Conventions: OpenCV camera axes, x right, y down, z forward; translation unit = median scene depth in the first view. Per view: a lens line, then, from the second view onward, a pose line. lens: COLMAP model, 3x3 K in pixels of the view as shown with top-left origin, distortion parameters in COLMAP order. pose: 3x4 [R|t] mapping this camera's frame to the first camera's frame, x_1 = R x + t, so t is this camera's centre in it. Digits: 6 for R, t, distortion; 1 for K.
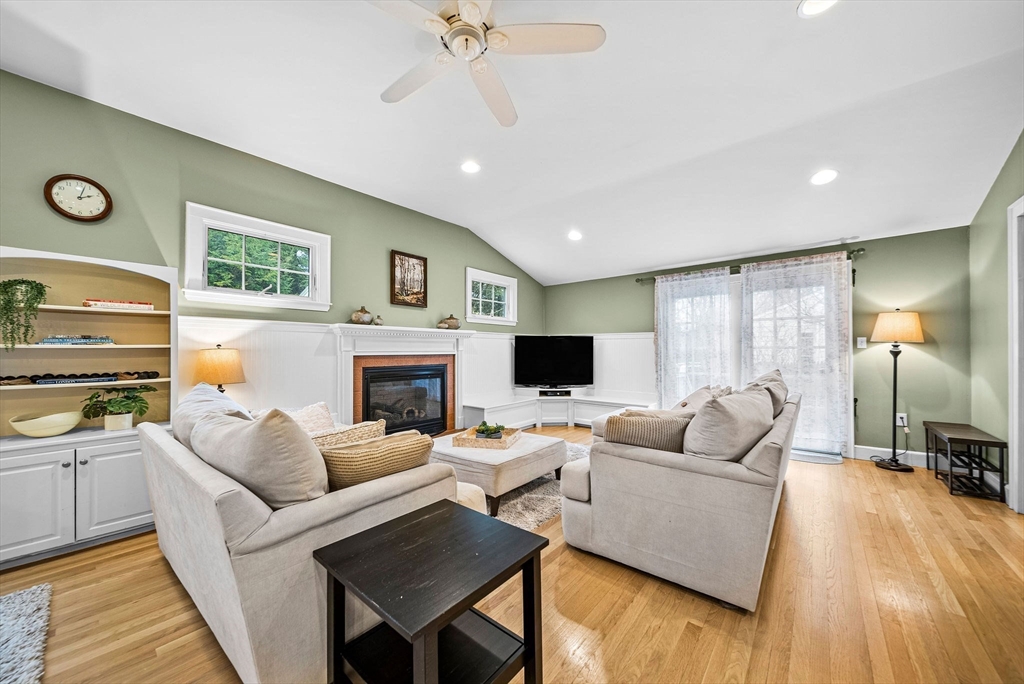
lens RADIAL K [[369.3, 0, 507.6], [0, 369.3, 349.2], [0, 0, 1]] dist [0.003173, 0.000086]
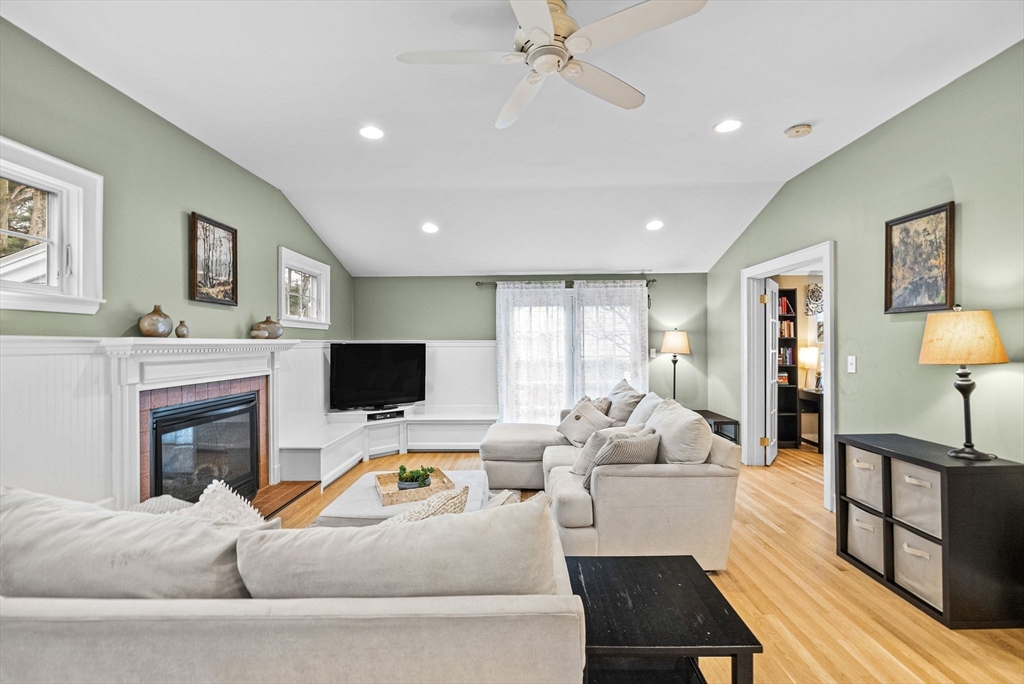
lens RADIAL K [[467.6, 0, 512.7], [0, 467.6, 342.3], [0, 0, 1]] dist [-0.000682, 0.000052]
pose [[0.767813, -0.003811, 0.640663, -0.401868], [0.001725, 0.999991, 0.003880, -0.055527], [-0.640672, -0.001874, 0.767812, 0.066913]]
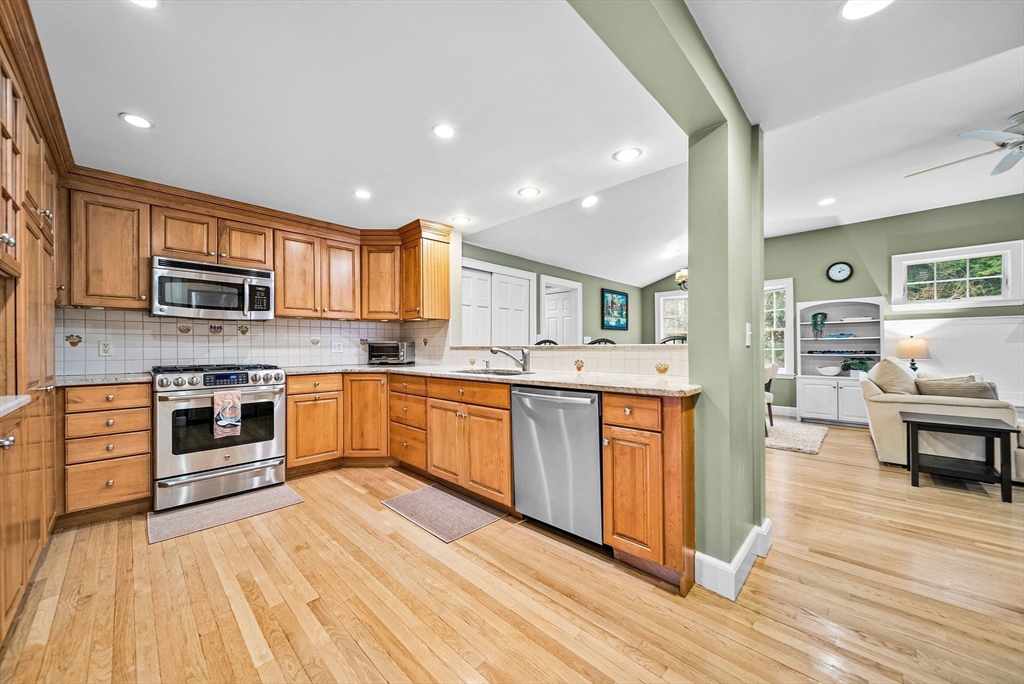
lens RADIAL K [[369.3, 0, 508.6], [0, 369.3, 346.9], [0, 0, 1]] dist [0.003173, 0.000086]
pose [[-0.068603, -0.005560, -0.997629, 0.695147], [0.012931, 0.999896, -0.006462, 0.017428], [0.997560, -0.013343, -0.068524, -0.484611]]
